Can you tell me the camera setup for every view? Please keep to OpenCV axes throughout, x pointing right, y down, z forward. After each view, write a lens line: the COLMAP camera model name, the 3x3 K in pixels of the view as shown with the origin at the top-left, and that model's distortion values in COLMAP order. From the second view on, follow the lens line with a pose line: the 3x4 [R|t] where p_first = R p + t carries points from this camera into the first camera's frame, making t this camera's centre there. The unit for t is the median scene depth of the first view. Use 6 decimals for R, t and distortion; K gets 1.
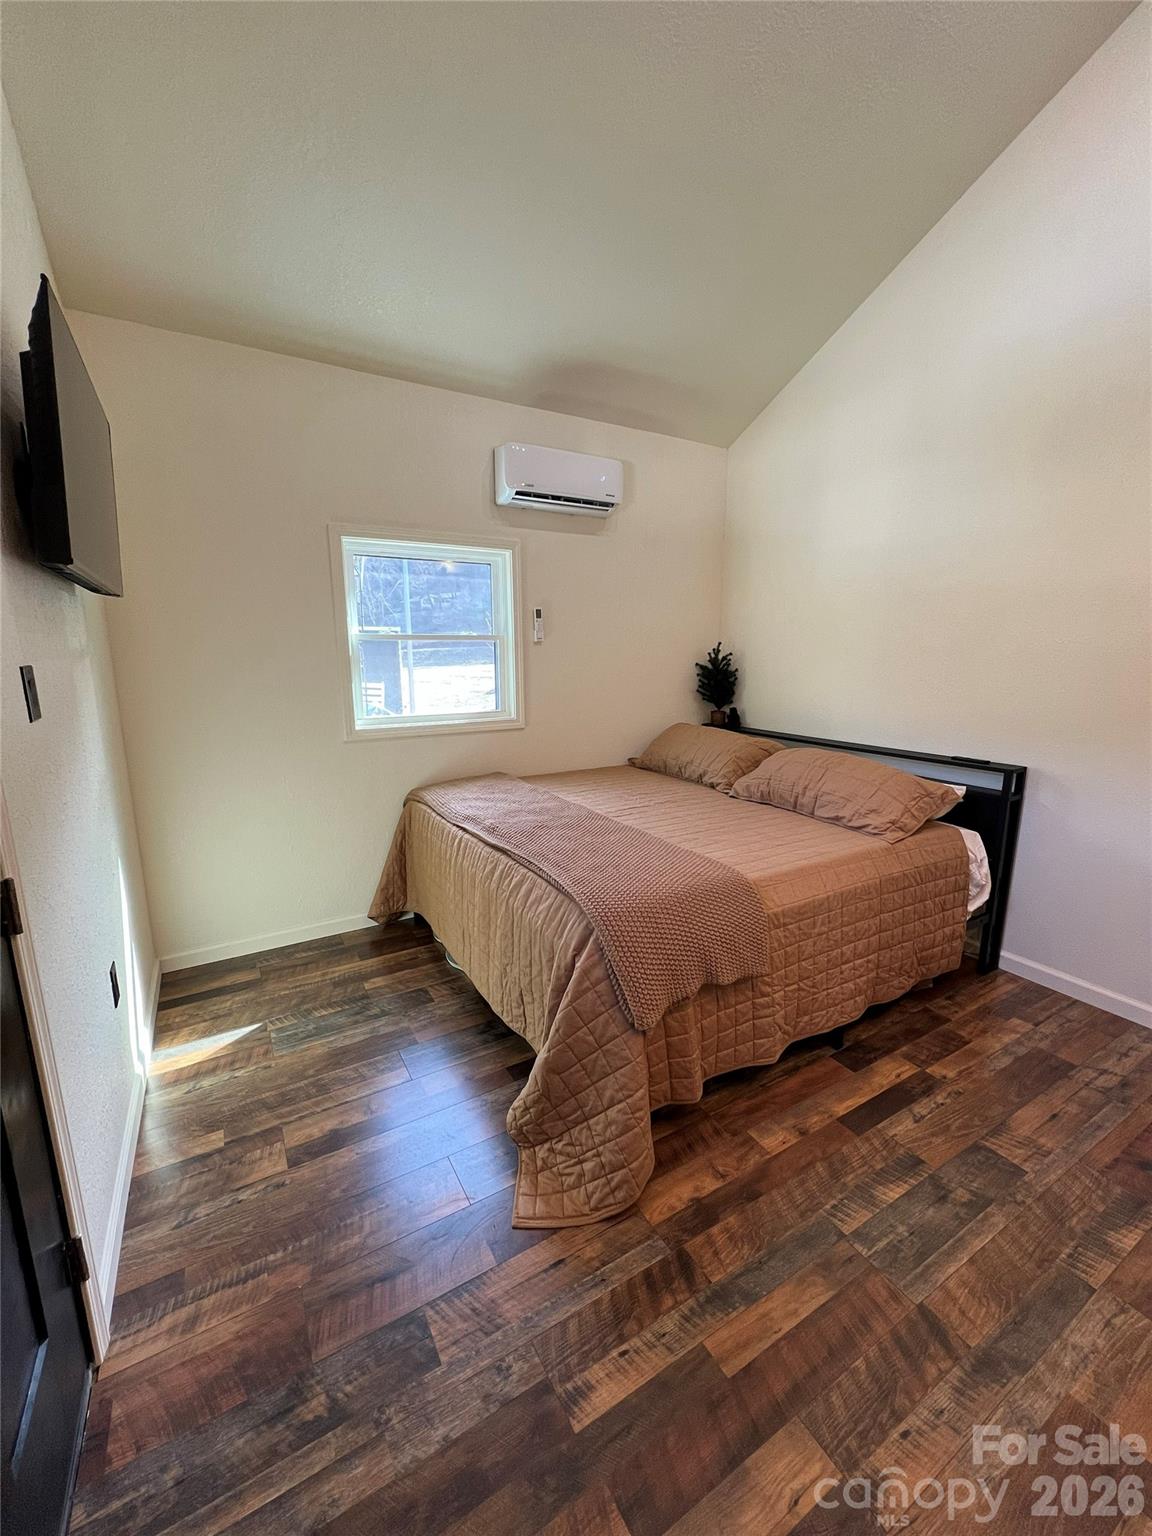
lens RADIAL K [[611.9, 0, 572.8], [0, 611.9, 768.8], [0, 0, 1]] dist [-0.001896, -0.000208]
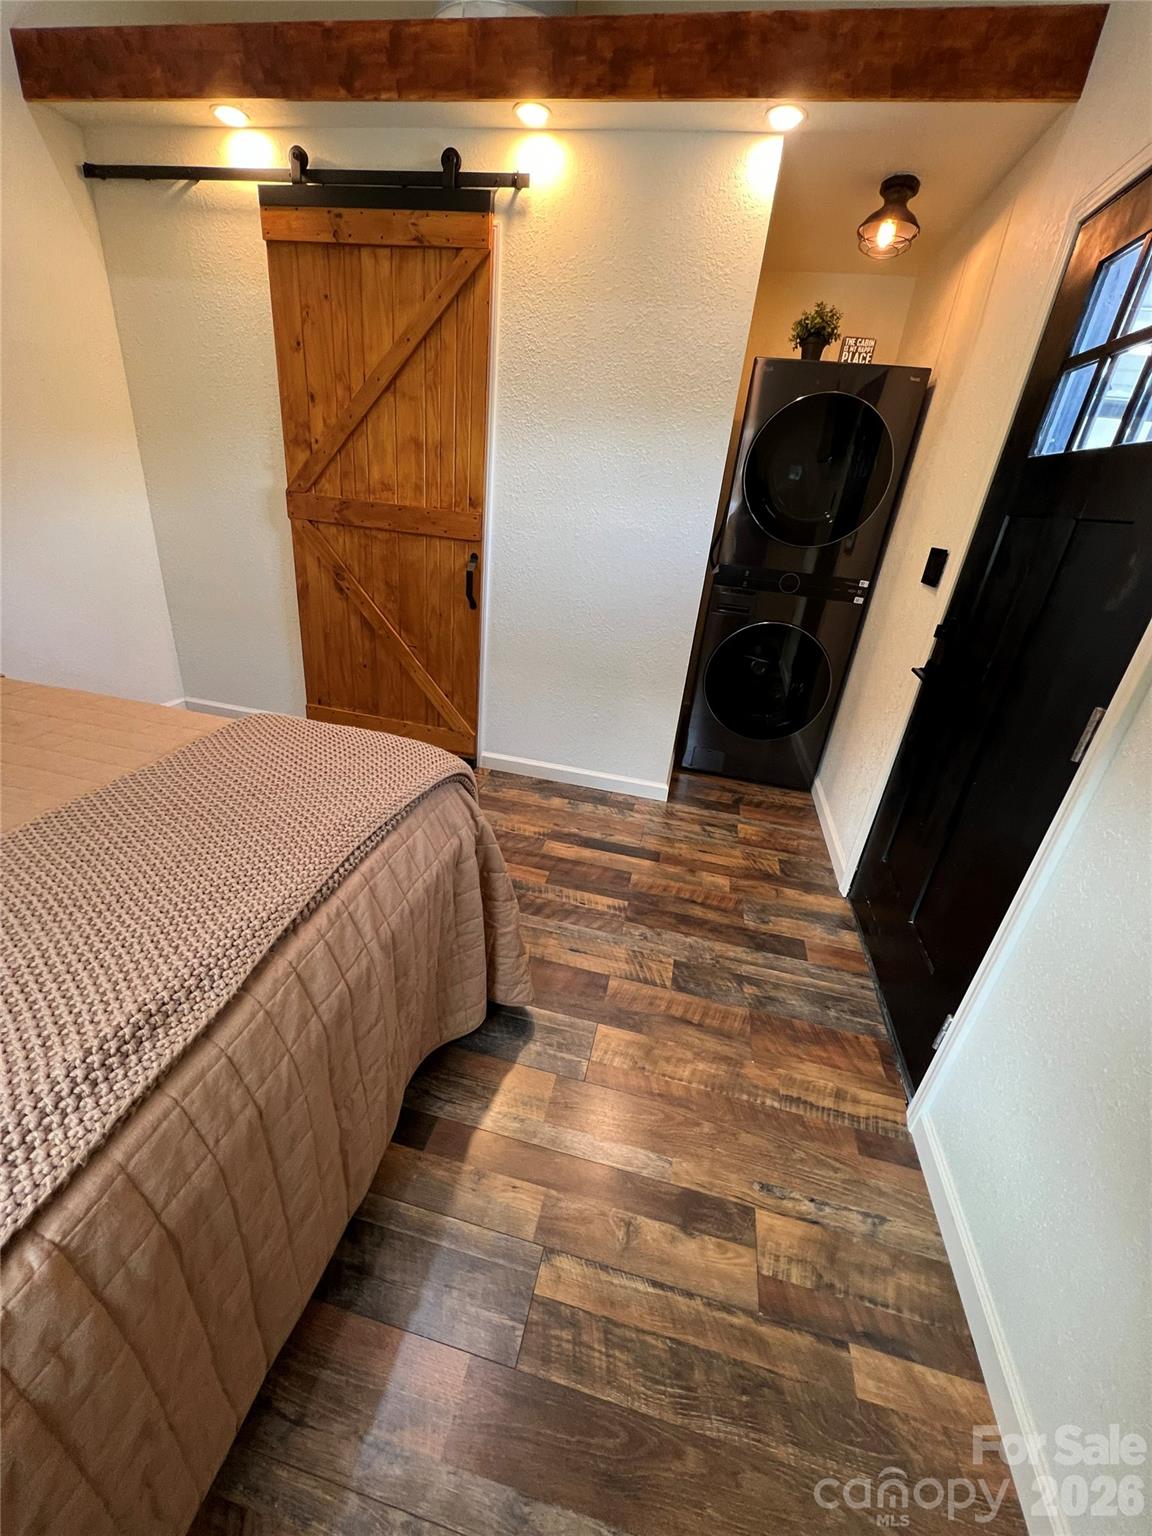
lens RADIAL K [[611.9, 0, 572.8], [0, 611.9, 768.8], [0, 0, 1]] dist [-0.001896, -0.000208]
pose [[-0.730136, -0.351844, 0.585754, -0.574094], [0.037615, 0.835245, 0.548591, -0.210409], [-0.682266, 0.422578, -0.596607, 1.423407]]
